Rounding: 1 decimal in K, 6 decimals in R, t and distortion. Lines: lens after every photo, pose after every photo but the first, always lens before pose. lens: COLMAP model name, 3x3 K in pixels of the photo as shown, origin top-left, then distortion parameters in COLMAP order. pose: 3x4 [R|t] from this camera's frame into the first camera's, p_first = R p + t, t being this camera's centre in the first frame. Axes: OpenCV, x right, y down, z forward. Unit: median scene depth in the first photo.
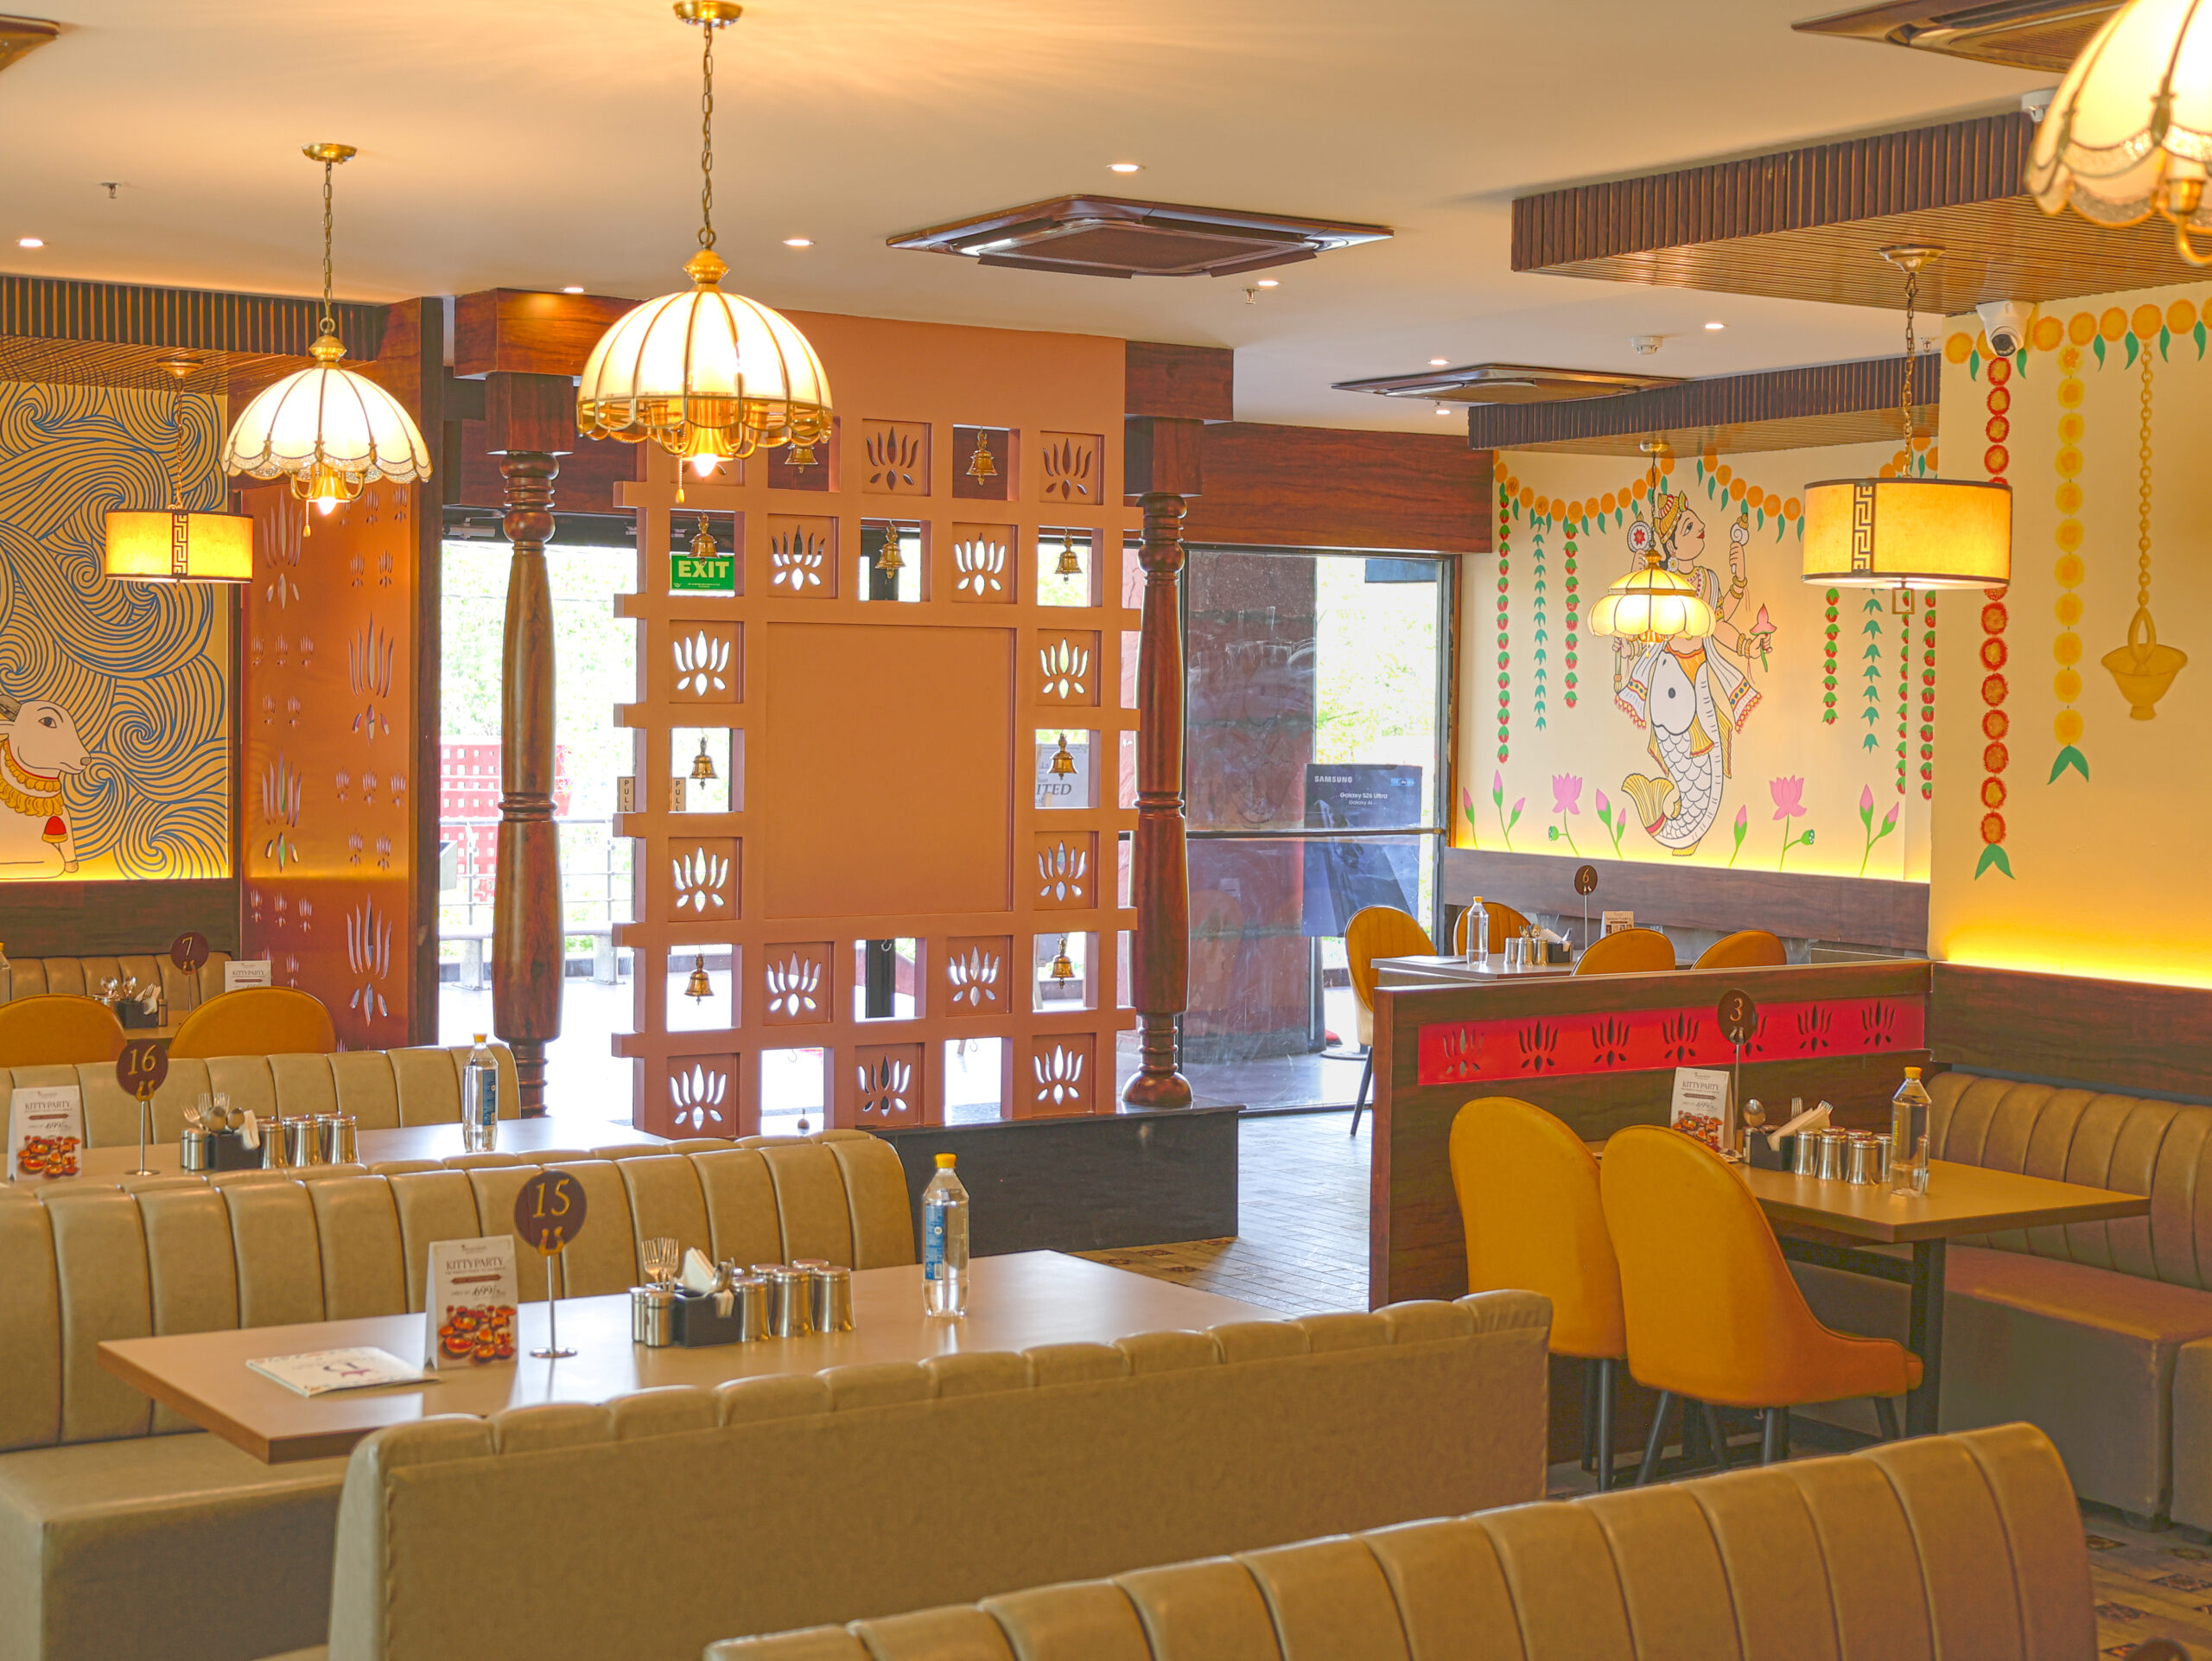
lens RADIAL K [[3243.2, 0, 1106.0], [0, 3243.2, 830.5], [0, 0, 1]] dist [0.005862, -0.012538]
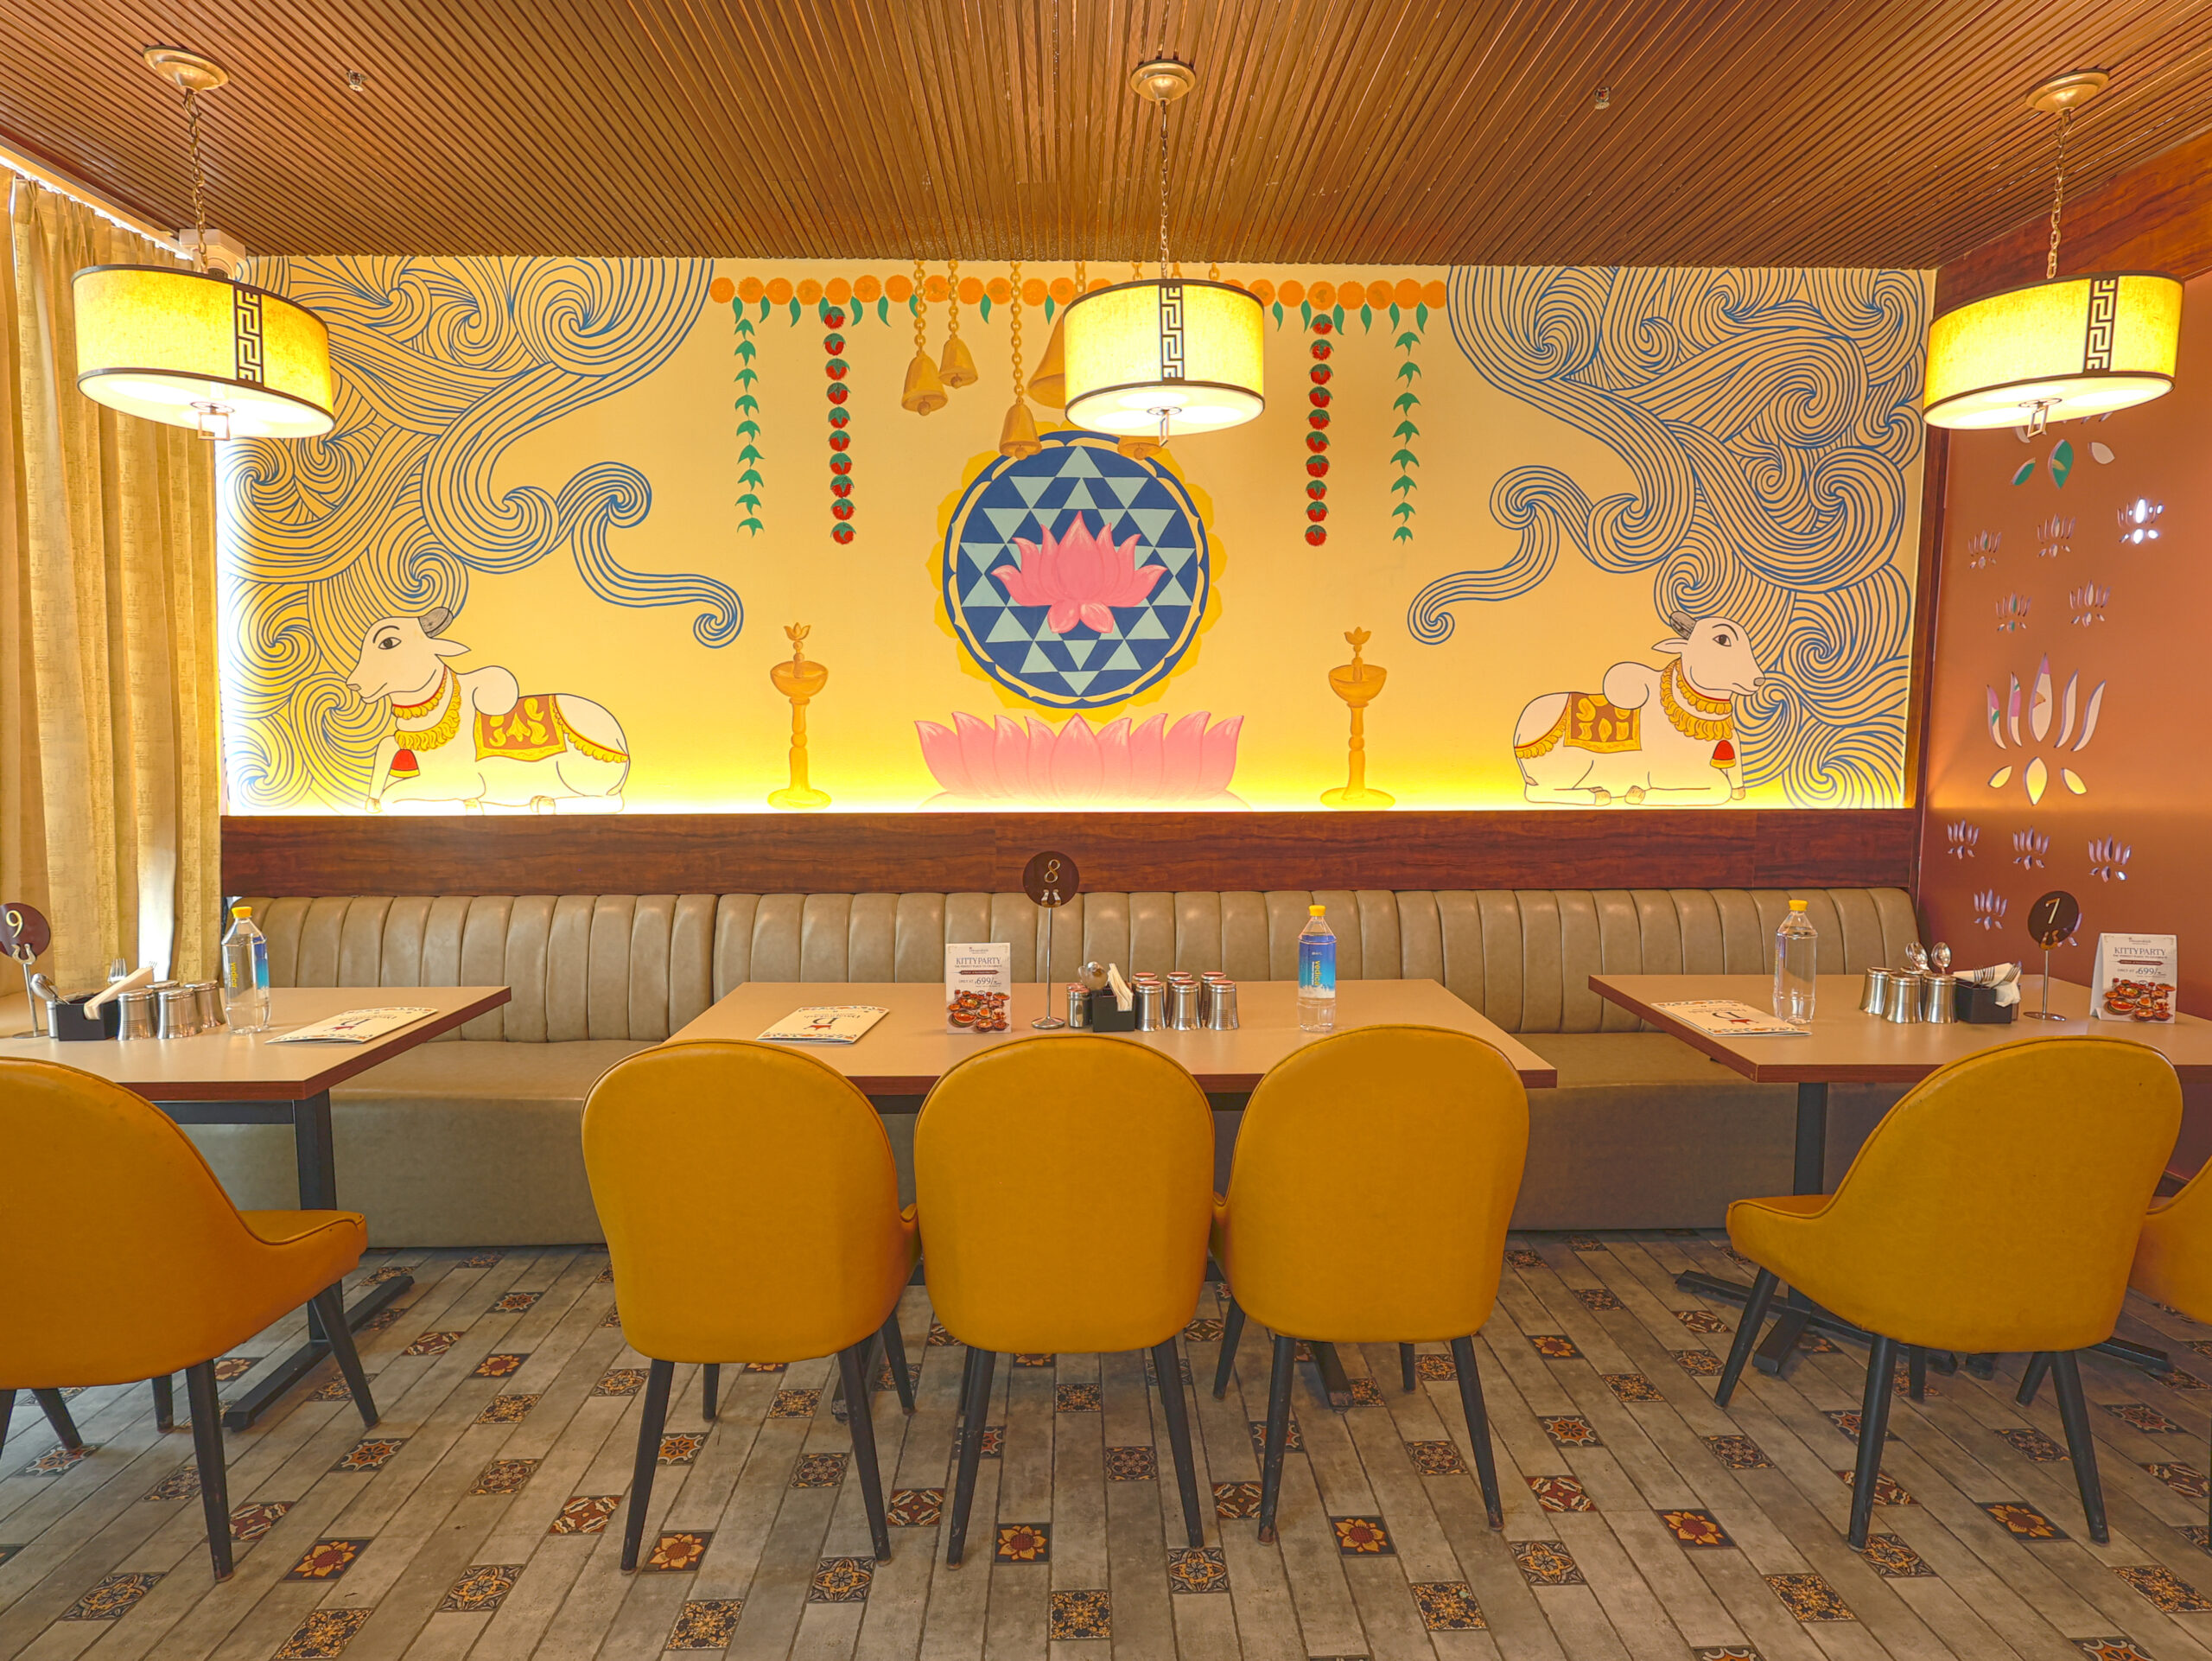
lens RADIAL K [[1143.6, 0, 1102.9], [0, 1143.6, 835.9], [0, 0, 1]] dist [-0.006895, 0.002180]
pose [[0.853248, 0.038960, -0.520048, -0.330524], [-0.008743, 0.998134, 0.060432, 0.005379], [0.521432, -0.047017, 0.851997, 0.672353]]
